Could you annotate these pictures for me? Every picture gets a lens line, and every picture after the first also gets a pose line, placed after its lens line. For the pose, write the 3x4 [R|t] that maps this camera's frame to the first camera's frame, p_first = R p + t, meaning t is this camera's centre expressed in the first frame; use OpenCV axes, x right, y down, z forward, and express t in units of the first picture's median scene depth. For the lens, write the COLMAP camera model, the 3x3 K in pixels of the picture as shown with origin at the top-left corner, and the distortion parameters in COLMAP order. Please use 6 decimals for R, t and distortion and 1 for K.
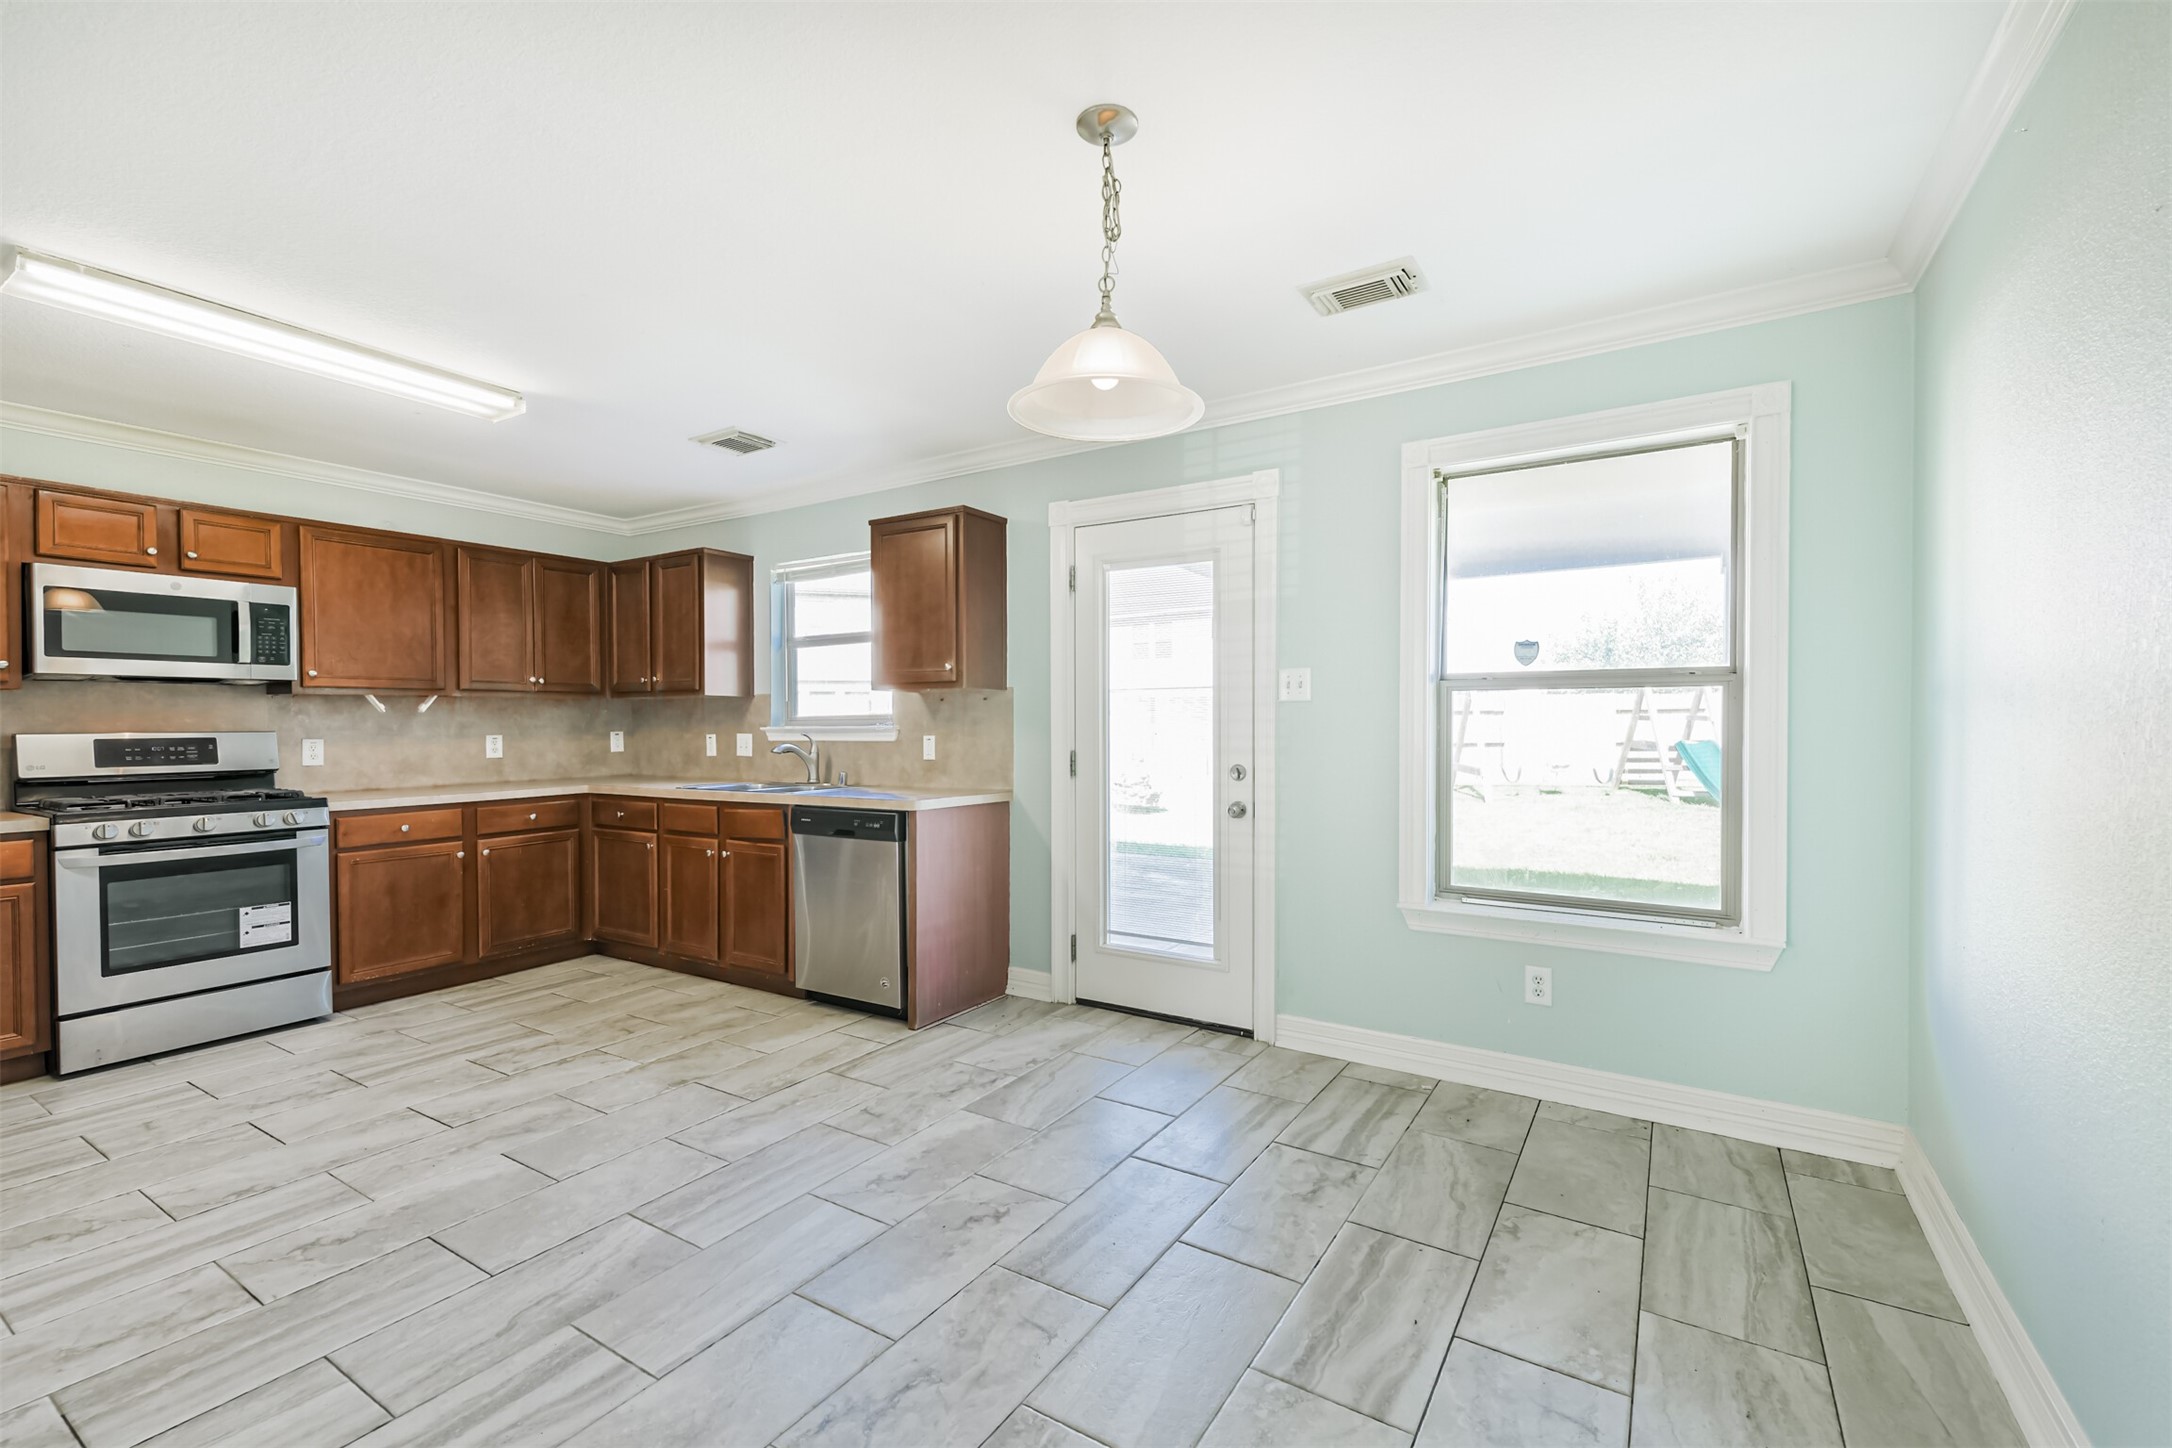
lens RADIAL K [[924.6, 0, 1086.0], [0, 924.6, 733.8], [0, 0, 1]] dist [0.022357, -0.008324]
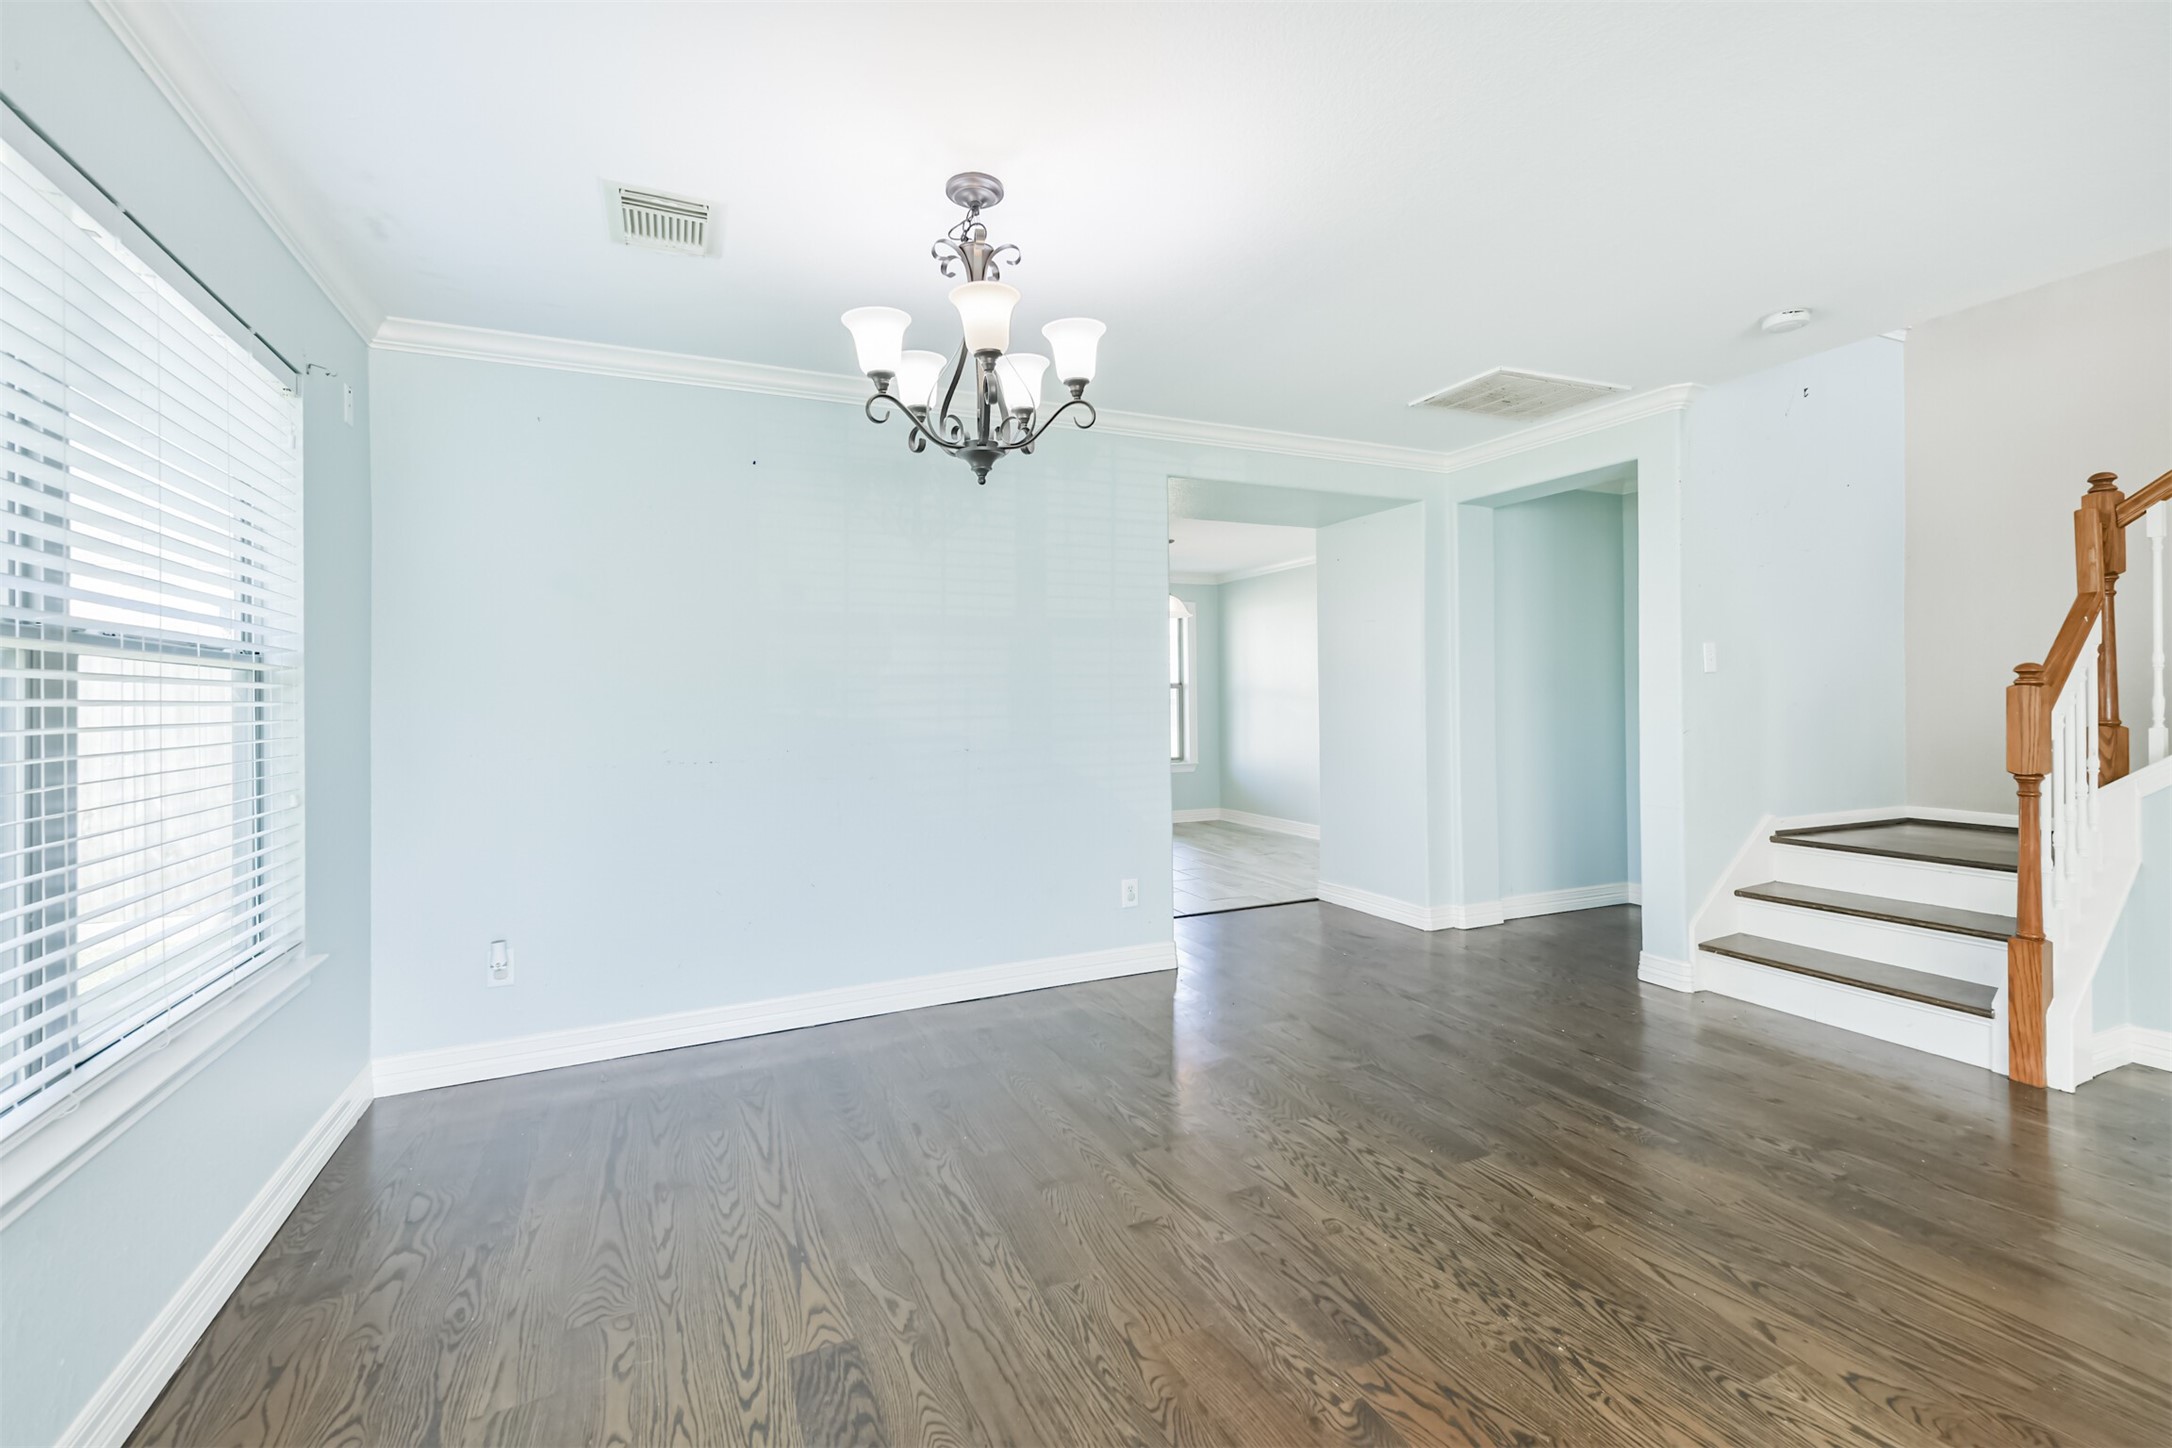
lens RADIAL K [[927.8, 0, 1088.4], [0, 927.8, 695.1], [0, 0, 1]] dist [0.023579, -0.008330]
pose [[0.547200, 0.004822, 0.836988, -1.776014], [0.017210, 0.999707, -0.017010, 0.017105], [-0.836825, 0.023712, 0.546957, -0.418989]]
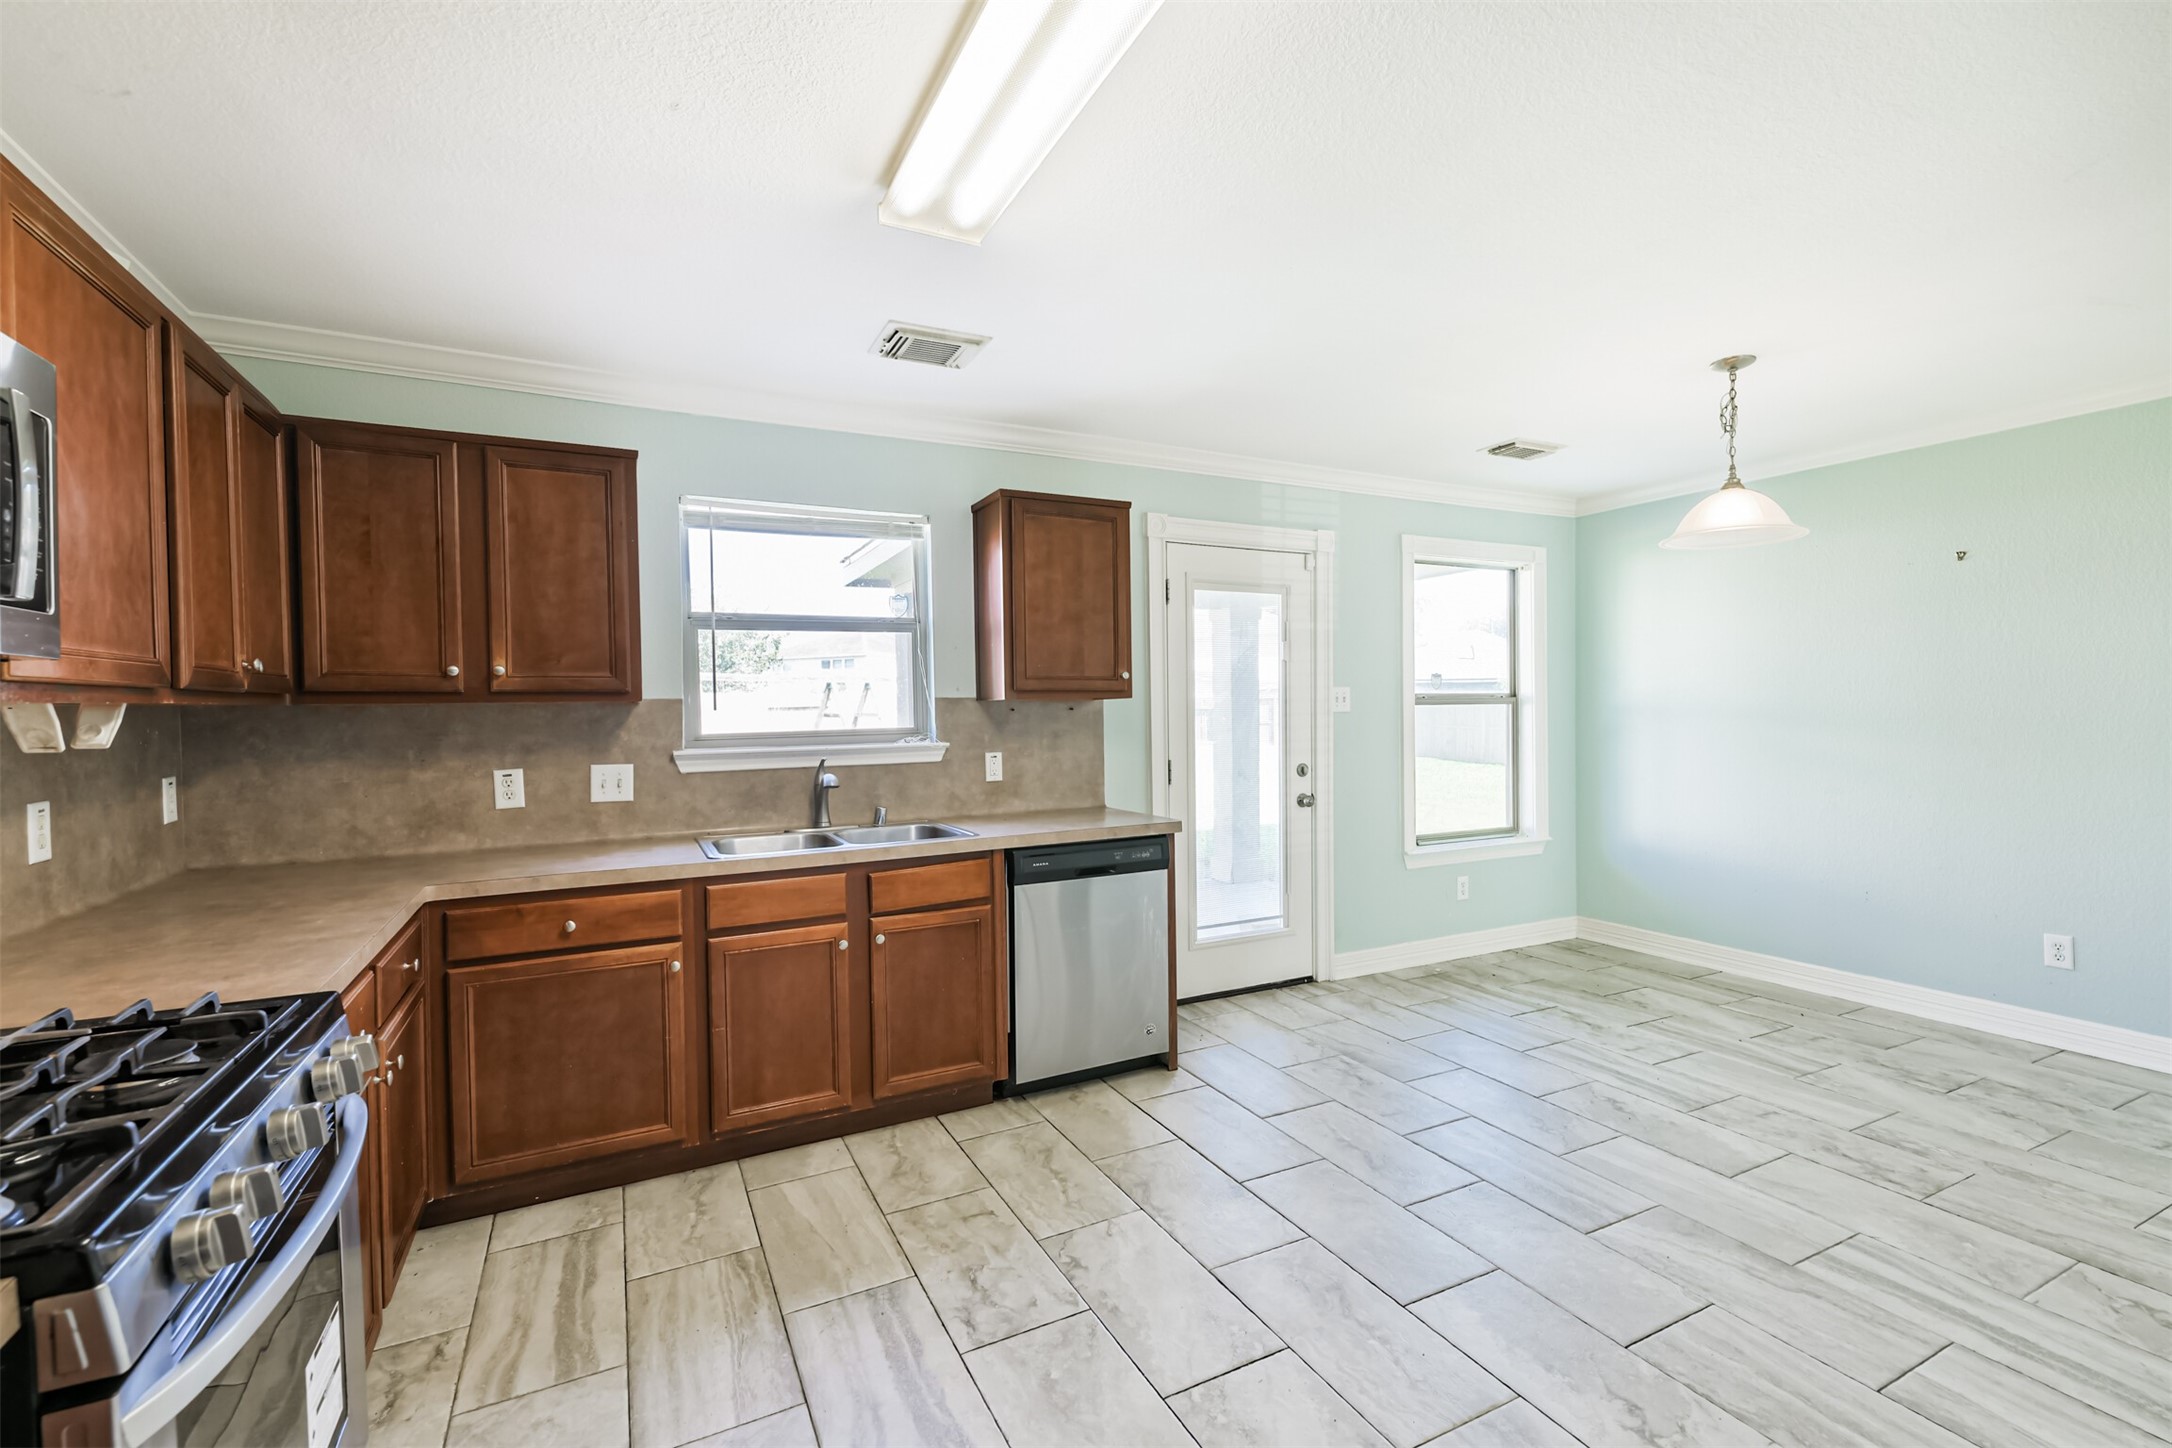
lens RADIAL K [[944.2, 0, 1086.0], [0, 944.2, 724.0], [0, 0, 1]] dist [0.015096, -0.007578]
pose [[0.513207, -0.018155, 0.858073, -1.062187], [0.021525, 0.999734, 0.008279, -0.035718], [-0.857995, 0.014221, 0.513461, 0.603592]]
